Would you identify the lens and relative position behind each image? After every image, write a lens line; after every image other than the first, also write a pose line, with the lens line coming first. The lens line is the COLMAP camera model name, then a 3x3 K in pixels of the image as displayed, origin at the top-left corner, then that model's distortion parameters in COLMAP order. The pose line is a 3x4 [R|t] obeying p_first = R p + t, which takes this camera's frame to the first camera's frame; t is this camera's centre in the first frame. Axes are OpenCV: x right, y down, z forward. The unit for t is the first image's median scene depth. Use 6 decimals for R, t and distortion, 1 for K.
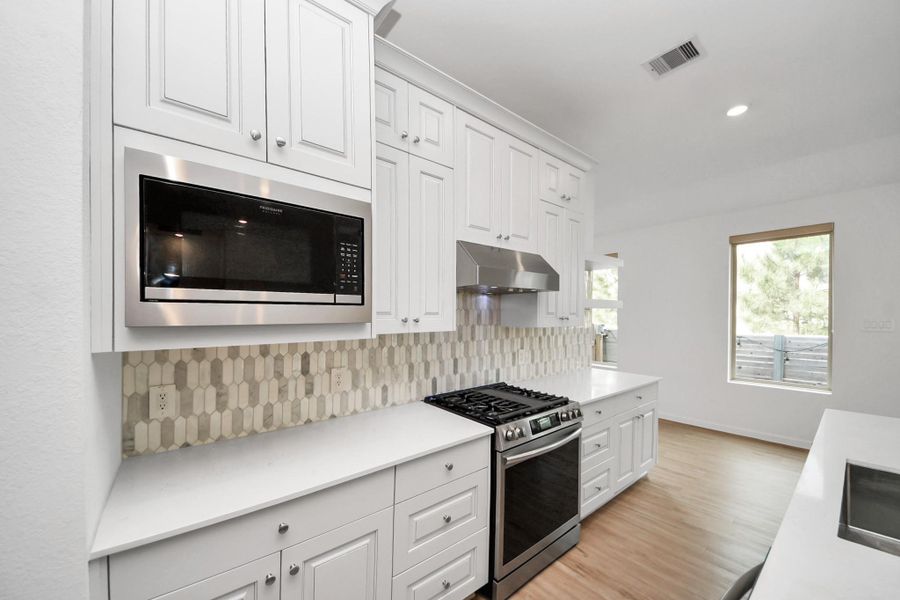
lens RADIAL K [[327.2, 0, 439.2], [0, 327.2, 318.6], [0, 0, 1]] dist [0.001421, 0.000024]
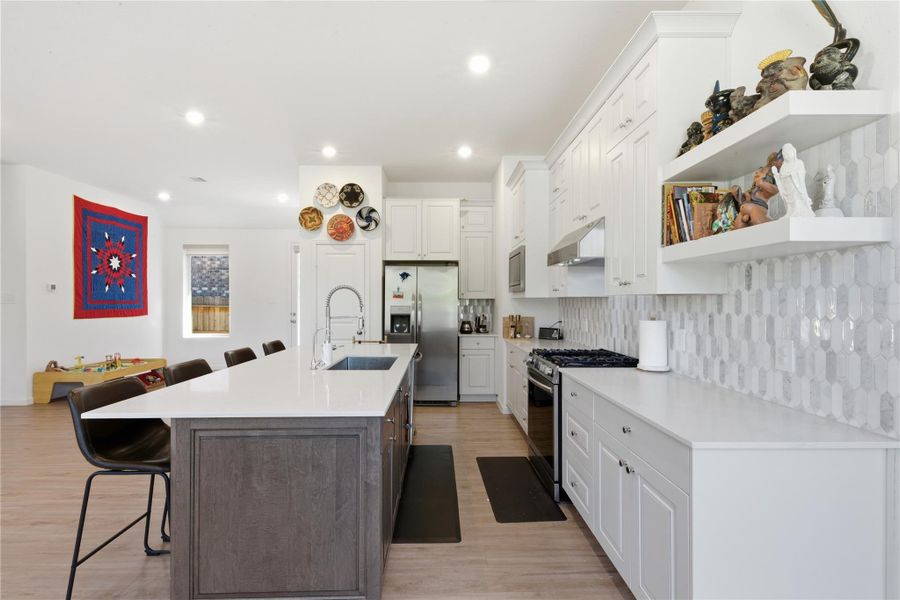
lens RADIAL K [[407.4, 0, 447.1], [0, 407.4, 302.8], [0, 0, 1]] dist [0.001685, -0.002711]
pose [[-0.591974, -0.000223, -0.805957, 1.551043], [-0.015376, 0.999821, 0.011017, 0.044809], [0.805811, 0.018914, -0.591871, 1.380329]]
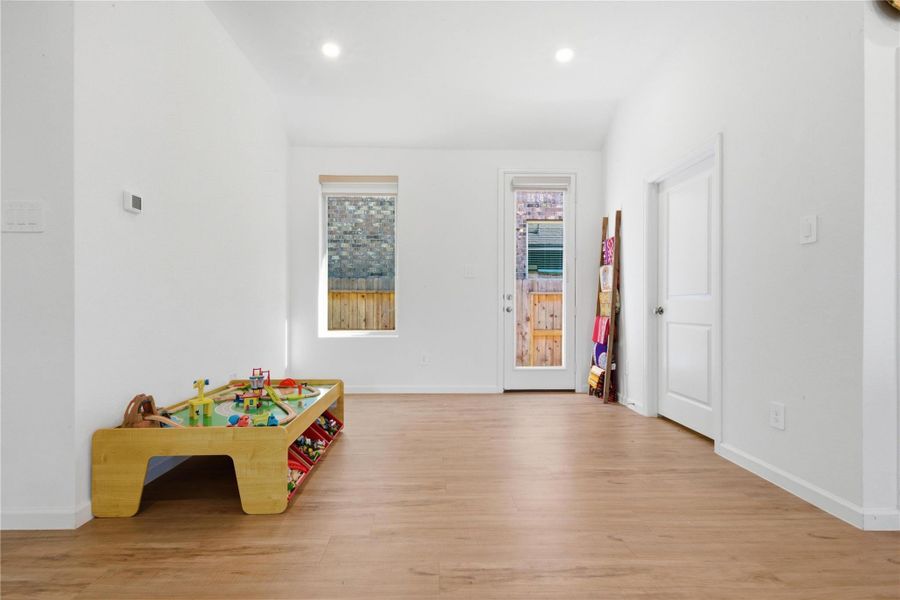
lens RADIAL K [[407.4, 0, 448.3], [0, 407.4, 303.7], [0, 0, 1]] dist [0.001685, -0.002711]
pose [[-0.587566, -0.005574, -0.809157, 1.317461], [-0.014236, 0.999893, 0.003450, 0.237897], [0.809051, 0.013546, -0.587582, -0.855451]]
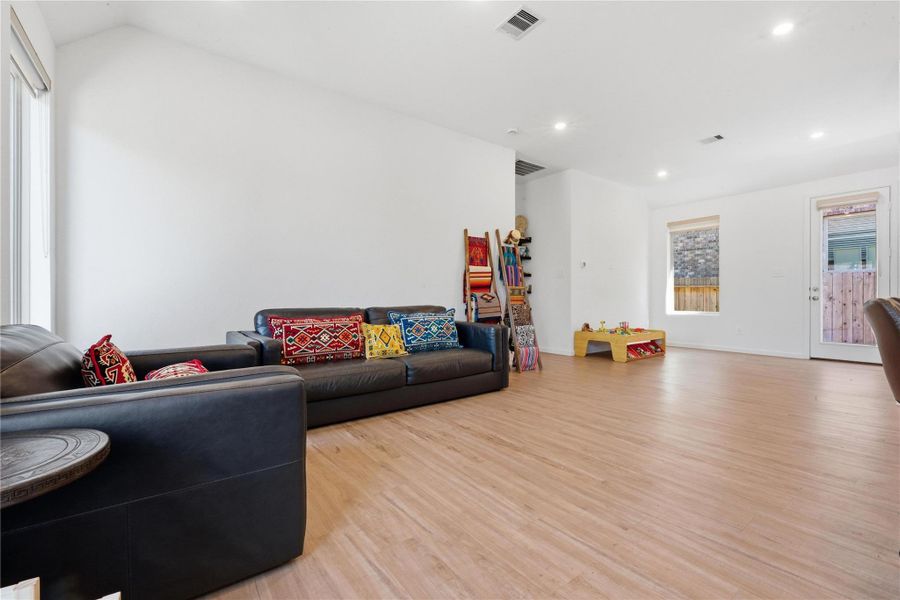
lens RADIAL K [[383.2, 0, 448.0], [0, 383.2, 299.5], [0, 0, 1]] dist [0.012023, -0.000626]
pose [[-0.999831, 0.001389, 0.018351, 1.947842], [0.001781, 0.999770, 0.021367, 0.215988], [-0.018317, 0.021396, -0.999603, 0.899741]]
